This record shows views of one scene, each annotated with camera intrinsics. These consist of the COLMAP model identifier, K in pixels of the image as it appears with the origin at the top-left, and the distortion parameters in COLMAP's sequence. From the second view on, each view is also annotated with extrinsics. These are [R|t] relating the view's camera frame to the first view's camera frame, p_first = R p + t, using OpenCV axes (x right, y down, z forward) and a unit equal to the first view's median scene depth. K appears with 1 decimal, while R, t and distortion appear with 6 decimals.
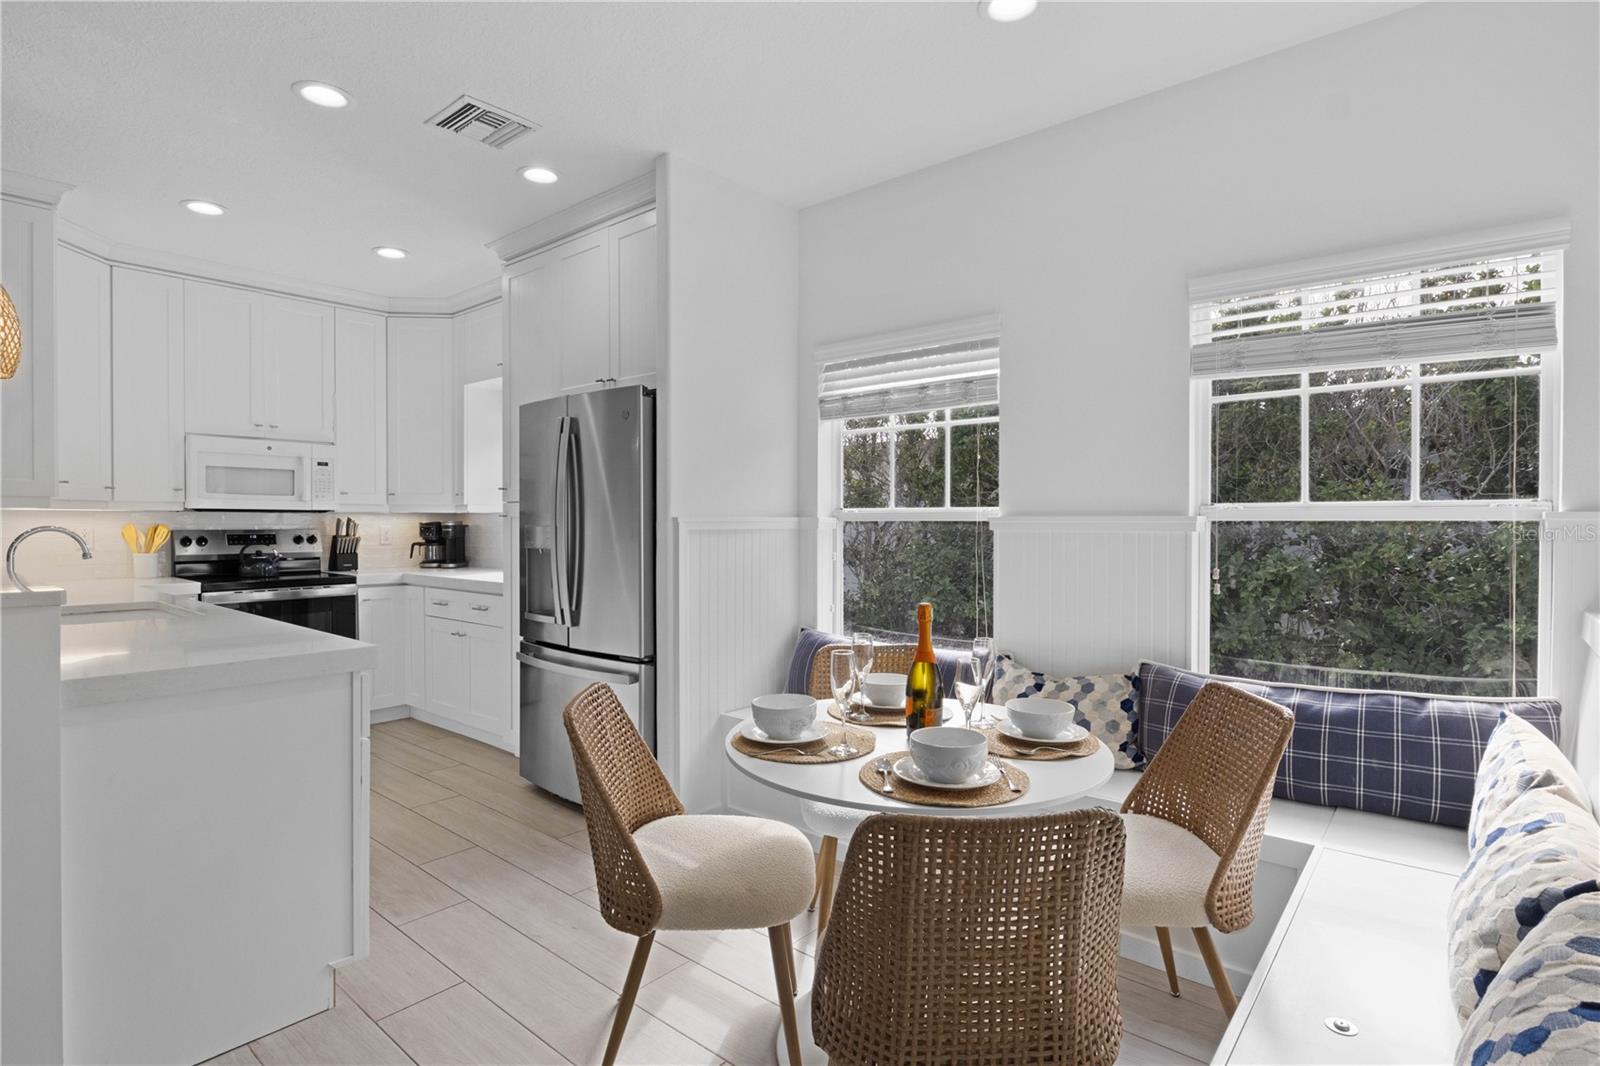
lens RADIAL K [[805.1, 0, 794.2], [0, 805.1, 532.2], [0, 0, 1]] dist [-0.008791, 0.000676]
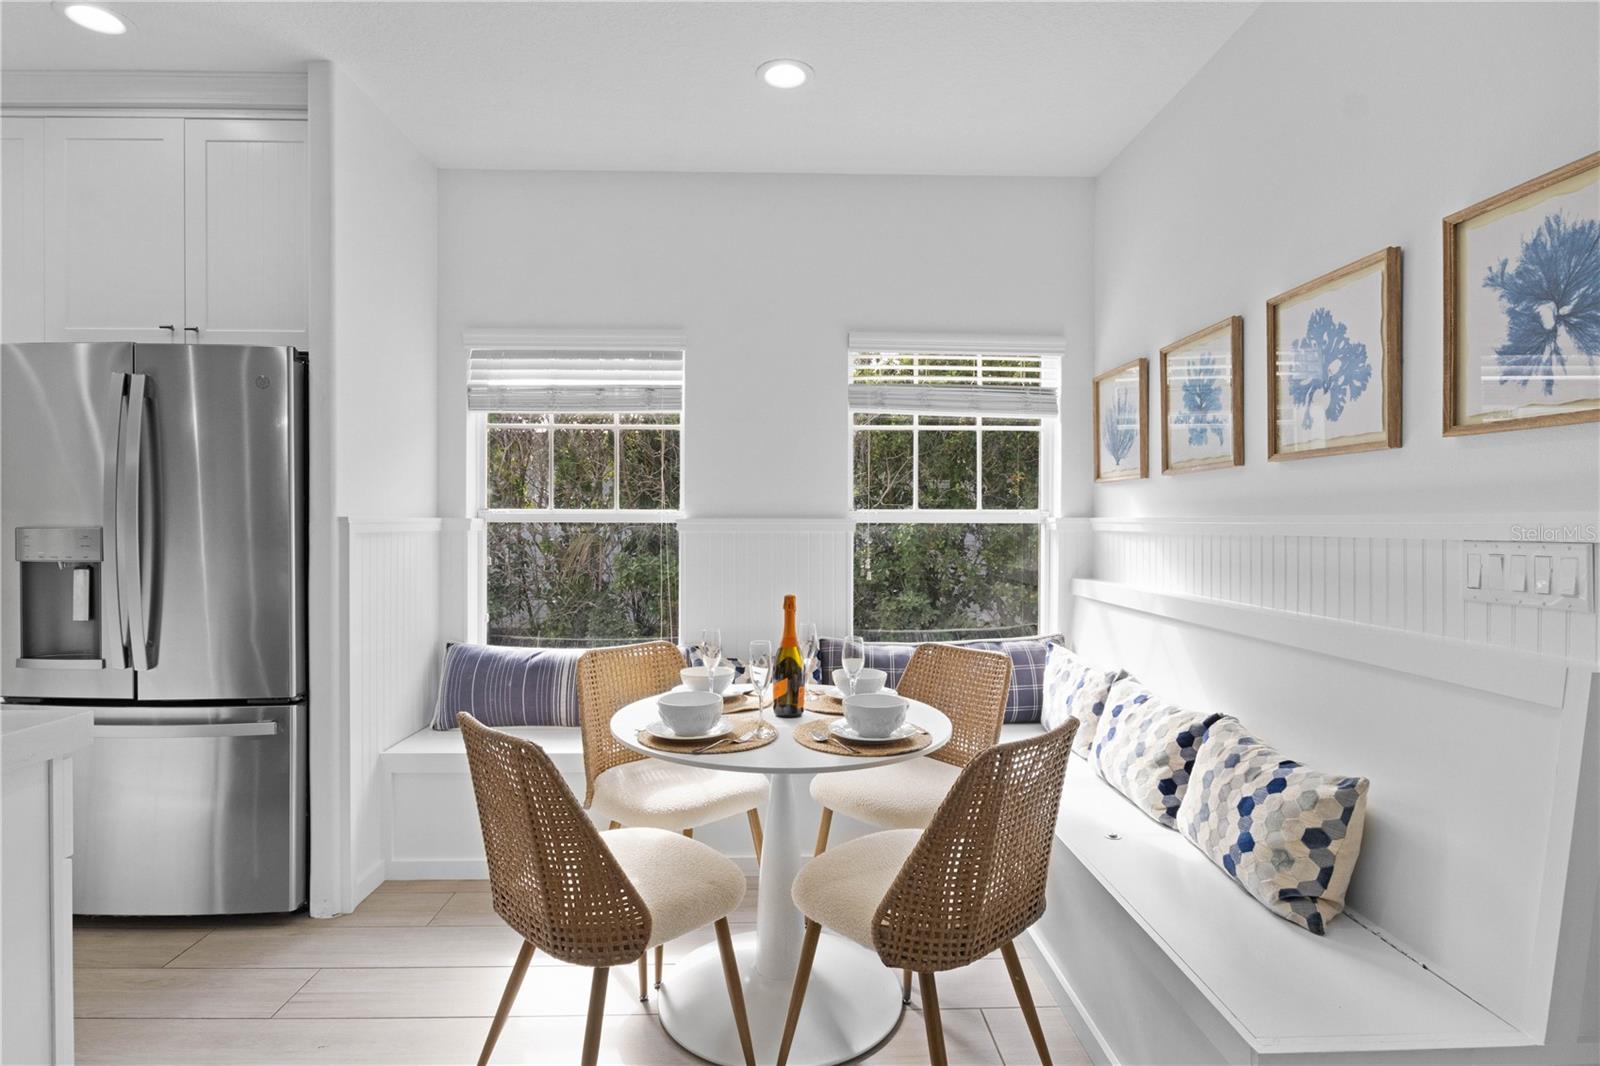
lens RADIAL K [[805.1, 0, 823.2], [0, 805.1, 539.1], [0, 0, 1]] dist [-0.008791, 0.000676]
pose [[0.737221, -0.010802, 0.675565, -0.321374], [0.006897, 0.999940, 0.008462, 0.000413], [-0.675616, -0.001579, 0.737252, 0.076526]]
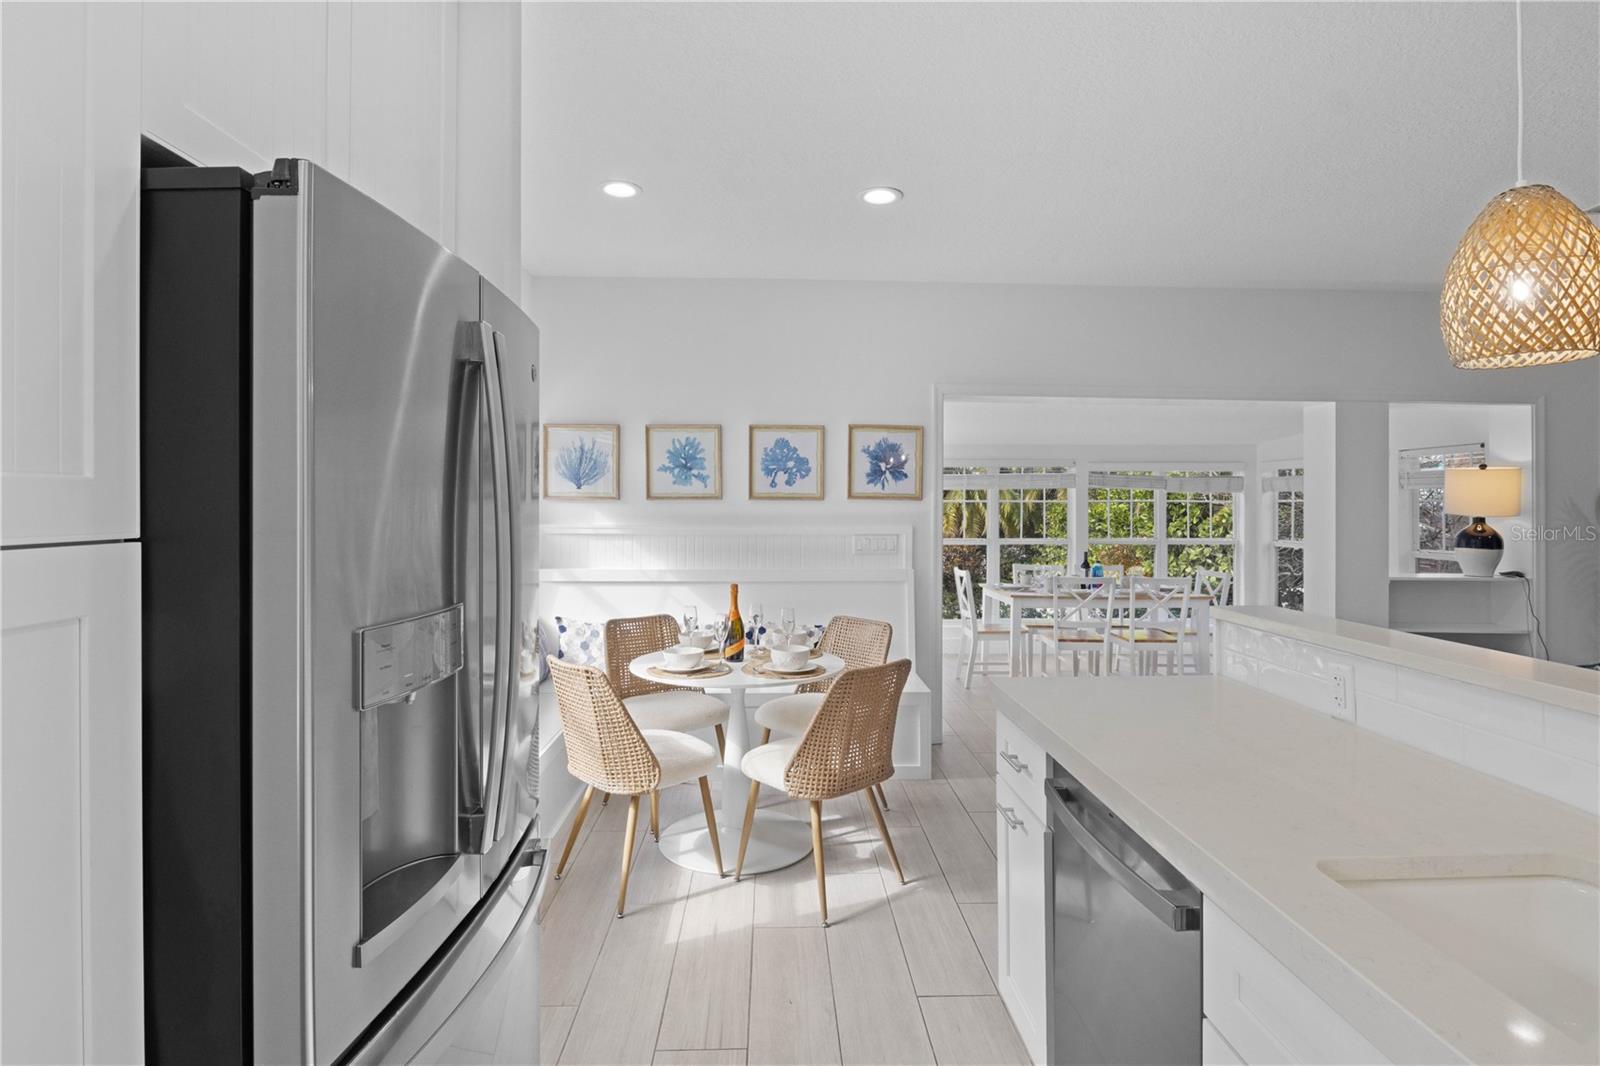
lens RADIAL K [[805.1, 0, 796.3], [0, 805.1, 518.2], [0, 0, 1]] dist [-0.008791, 0.000676]
pose [[-0.669801, -0.007767, 0.742500, -0.716436], [0.007835, 0.999816, 0.017527, -0.049710], [-0.742499, 0.017558, -0.669617, 1.242459]]
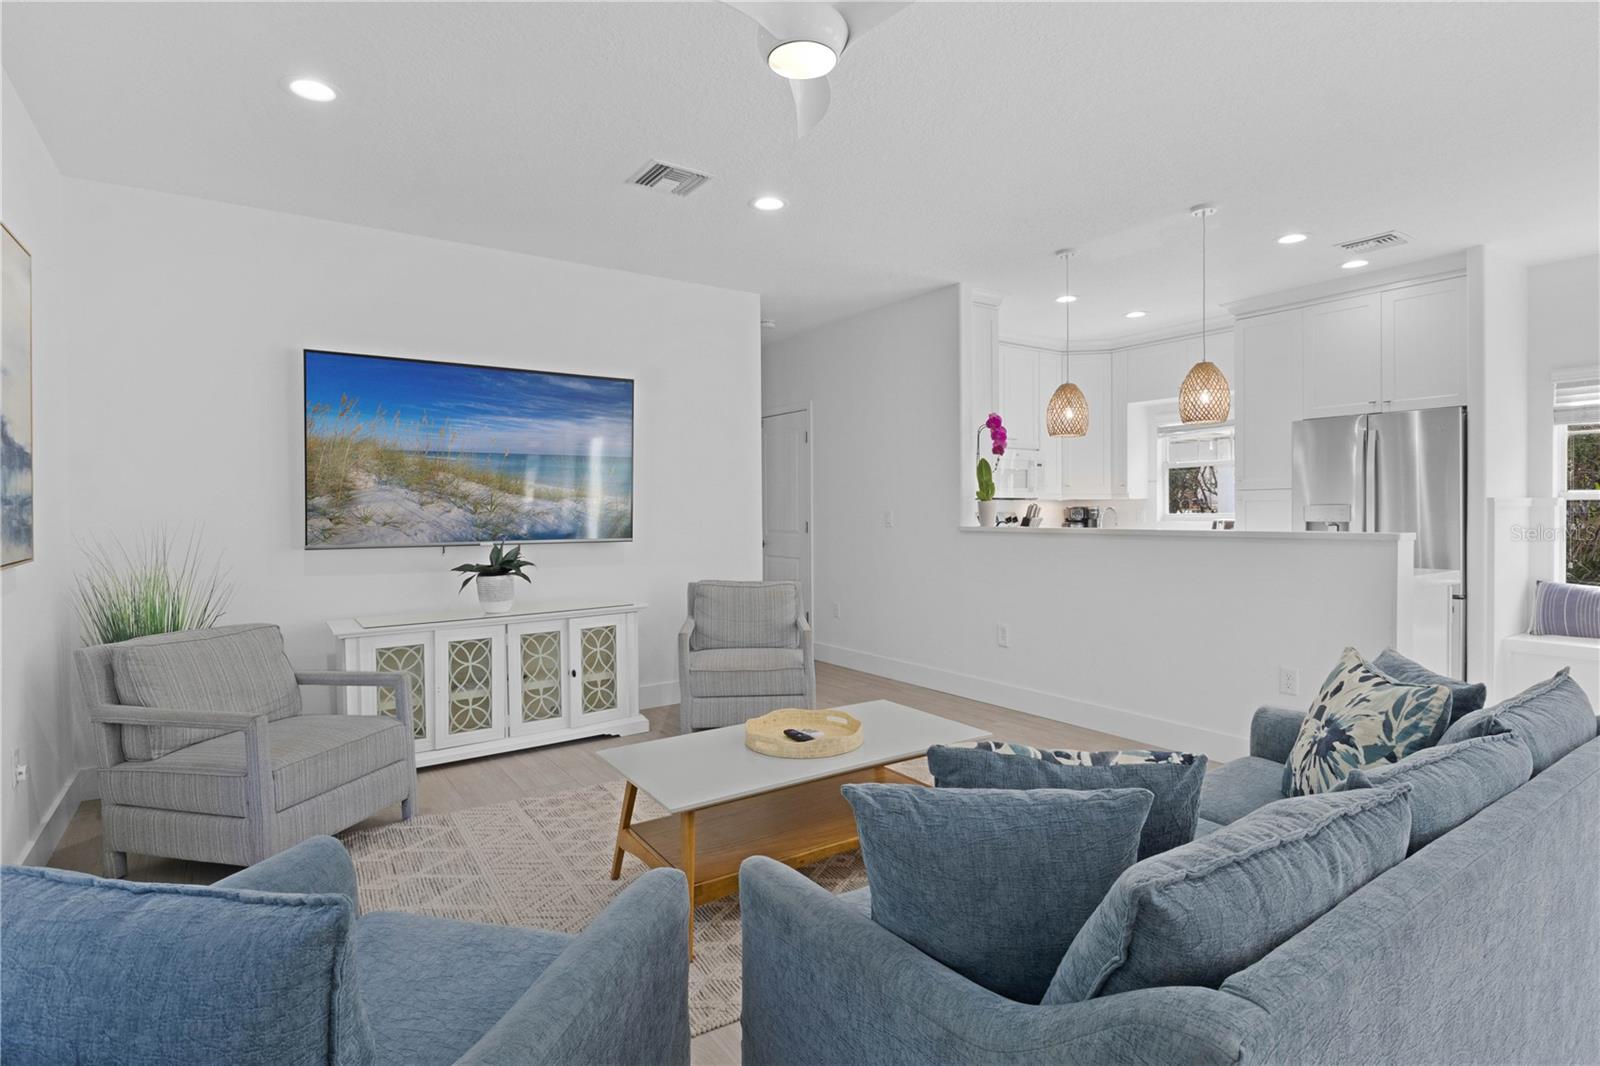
lens RADIAL K [[805.1, 0, 796.2], [0, 805.1, 521.3], [0, 0, 1]] dist [-0.008791, 0.000676]
pose [[0.967884, -0.007226, -0.251292, -0.966572], [0.007145, 0.999974, -0.001233, 0.016447], [0.251295, -0.000602, 0.967910, -0.680498]]
